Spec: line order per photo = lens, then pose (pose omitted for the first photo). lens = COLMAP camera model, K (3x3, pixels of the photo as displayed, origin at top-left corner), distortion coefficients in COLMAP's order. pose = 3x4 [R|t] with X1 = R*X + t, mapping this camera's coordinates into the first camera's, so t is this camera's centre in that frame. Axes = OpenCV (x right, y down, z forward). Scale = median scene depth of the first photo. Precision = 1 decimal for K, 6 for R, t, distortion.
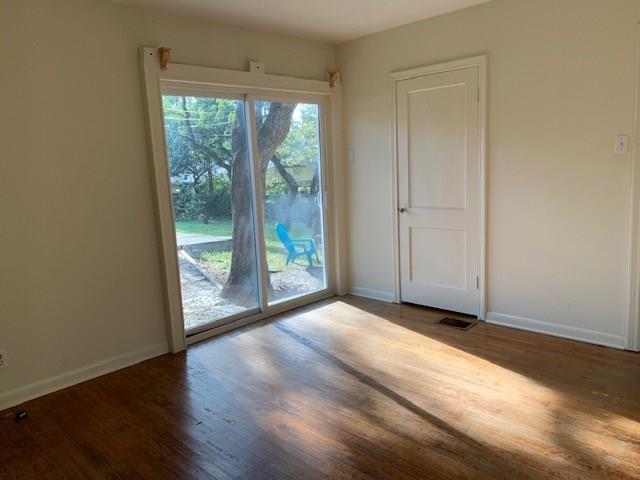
lens RADIAL K [[496.9, 0, 317.1], [0, 496.9, 236.6], [0, 0, 1]] dist [0.082690, -0.098172]
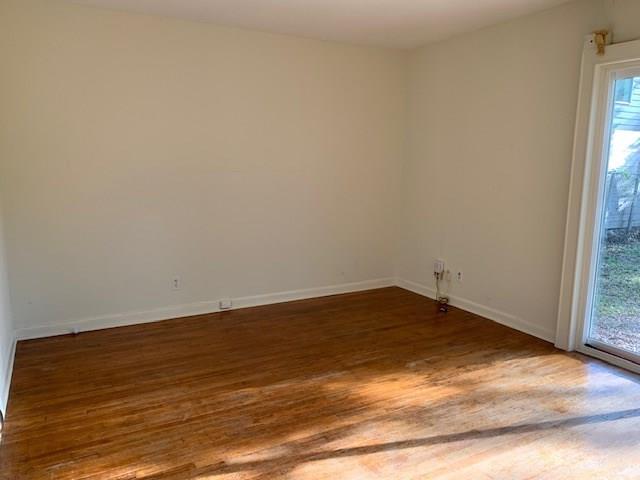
lens RADIAL K [[496.9, 0, 317.1], [0, 496.9, 236.6], [0, 0, 1]] dist [0.082690, -0.098172]
pose [[-0.299863, 0.195562, -0.933722, 0.863869], [-0.144034, 0.958262, 0.246958, -0.179188], [0.943046, 0.208541, -0.259180, 0.889422]]
